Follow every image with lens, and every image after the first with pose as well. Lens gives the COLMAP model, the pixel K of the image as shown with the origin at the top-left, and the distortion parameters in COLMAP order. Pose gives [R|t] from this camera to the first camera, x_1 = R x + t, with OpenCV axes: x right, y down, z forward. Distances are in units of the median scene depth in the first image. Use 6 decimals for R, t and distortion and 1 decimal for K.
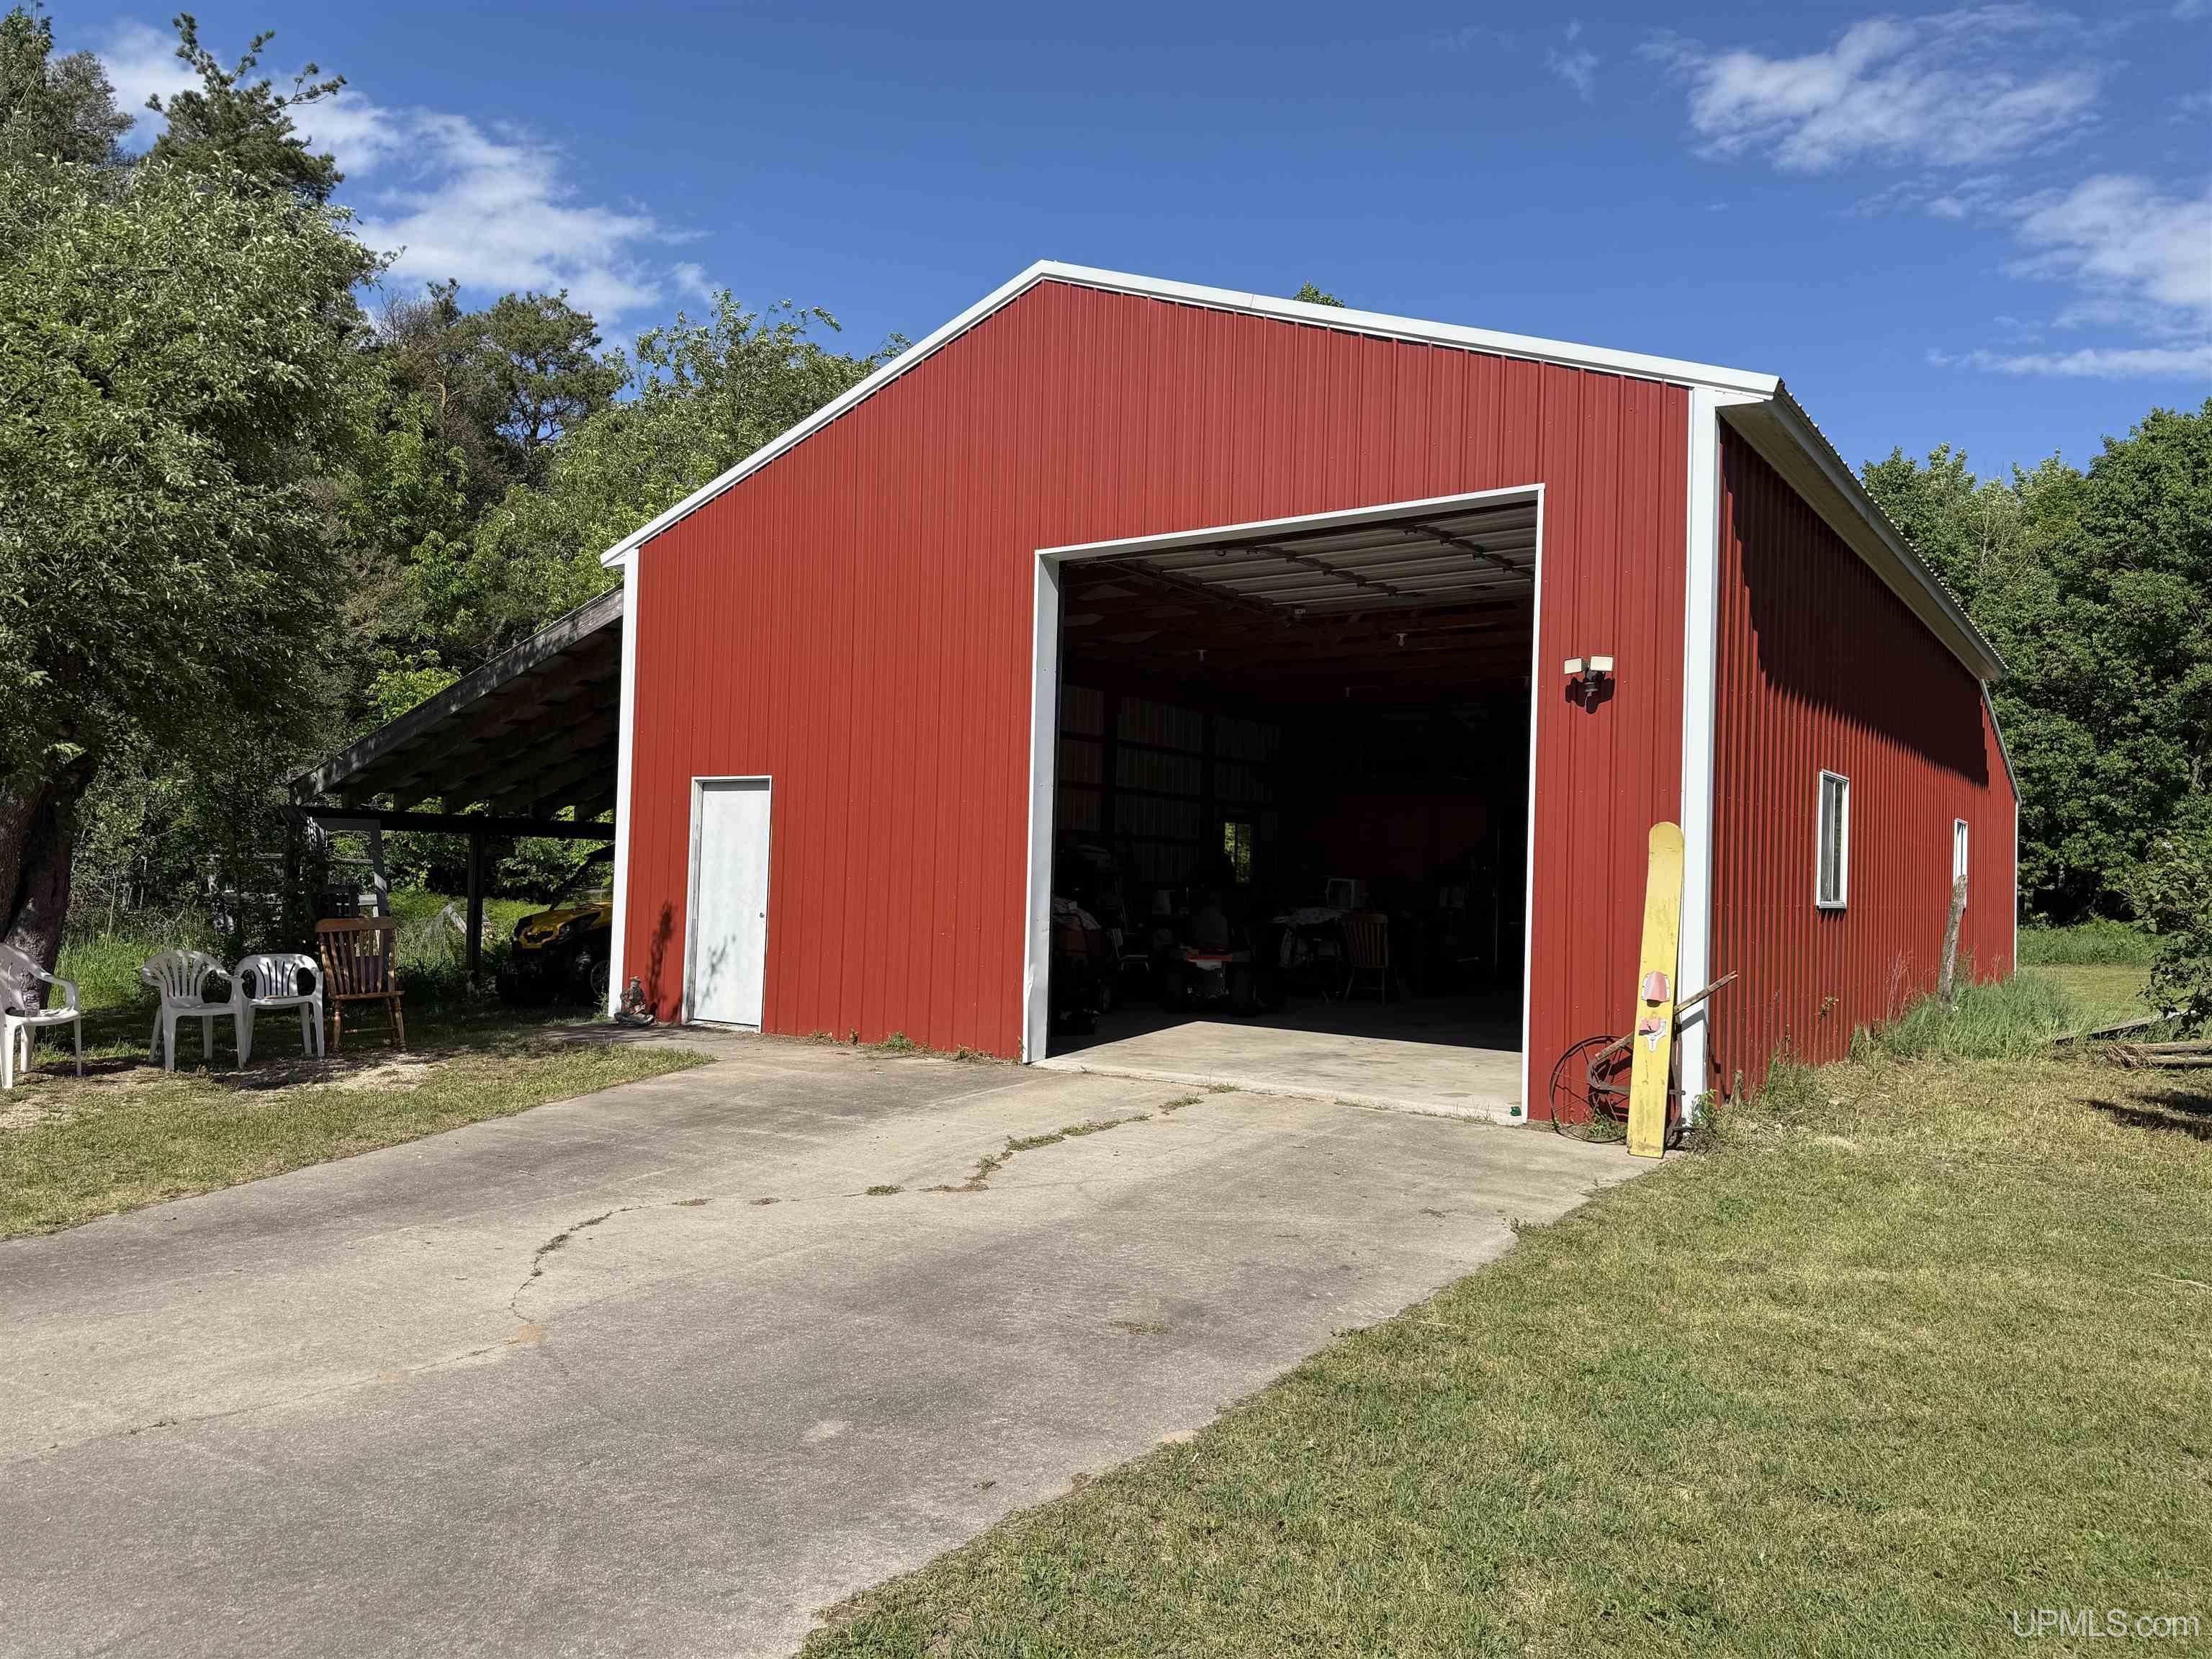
lens RADIAL K [[1535.0, 0, 1106.0], [0, 1535.0, 829.5], [0, 0, 1]] dist [0.071559, -0.085017]
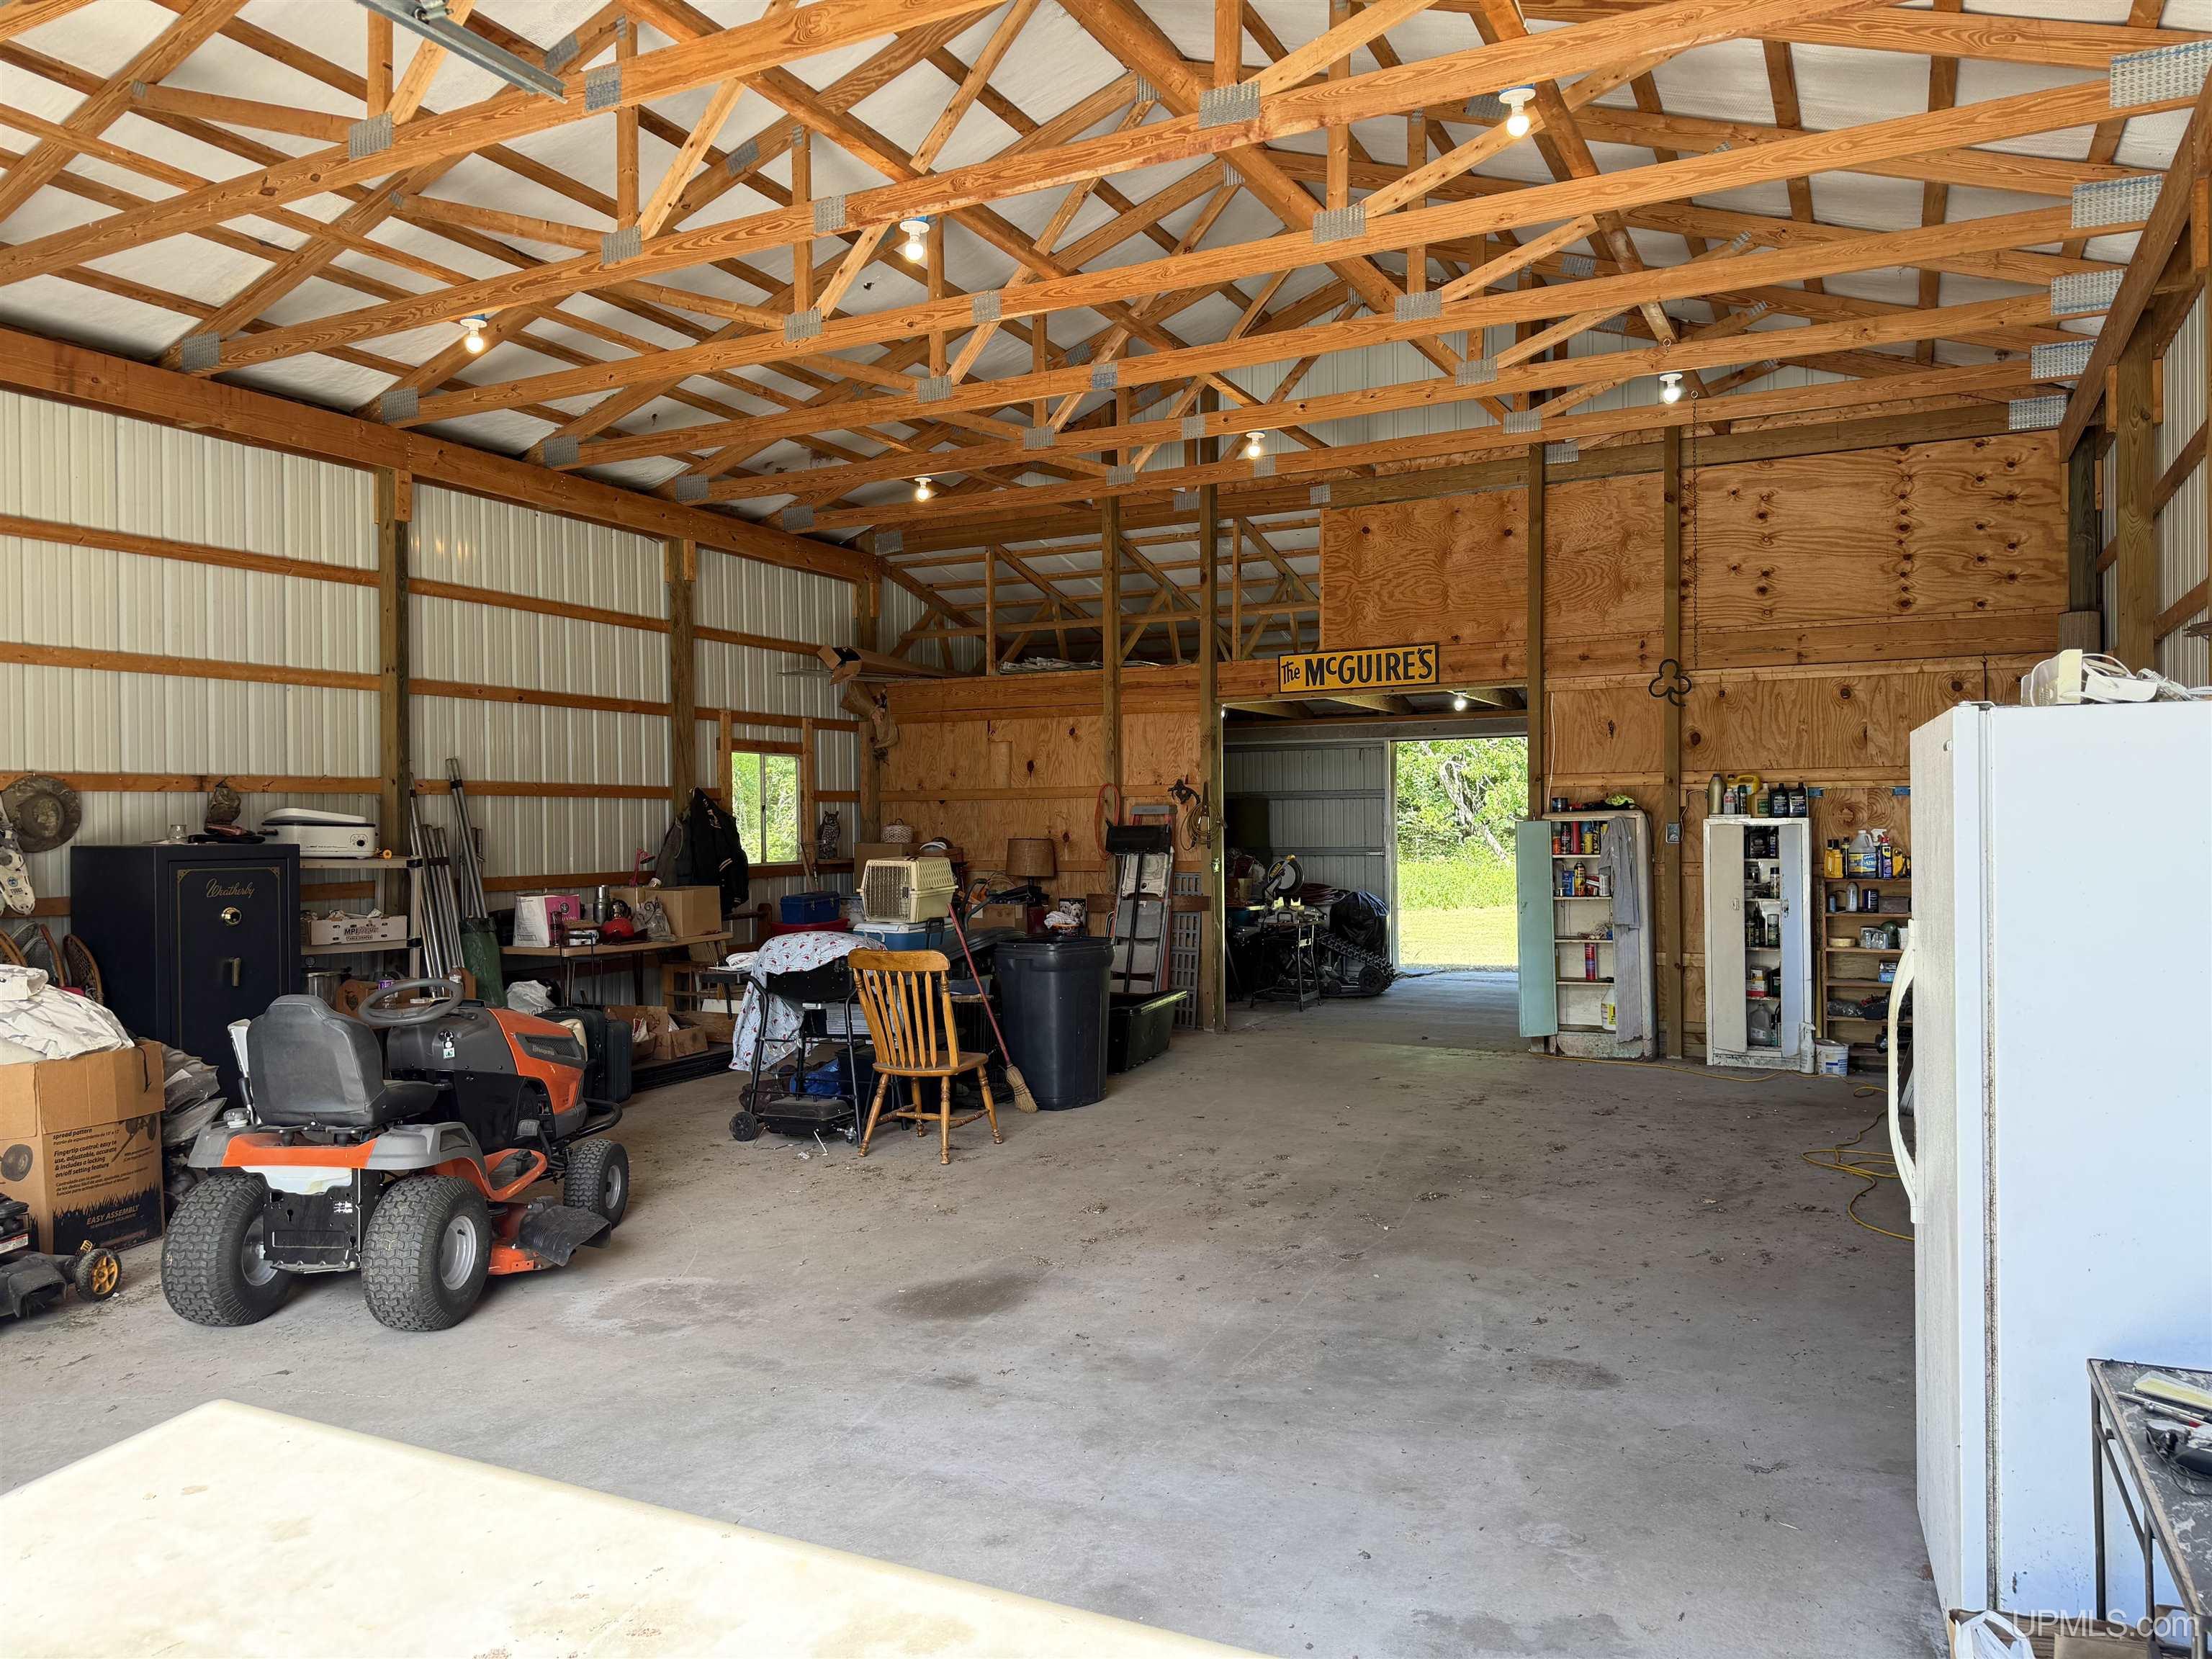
lens RADIAL K [[1535.0, 0, 1106.0], [0, 1535.0, 829.5], [0, 0, 1]] dist [0.071559, -0.085017]
pose [[0.987688, -0.039792, 0.151292, 0.150138], [0.034651, 0.998734, 0.036462, 0.008328], [-0.152552, -0.030771, 0.987816, 0.540275]]
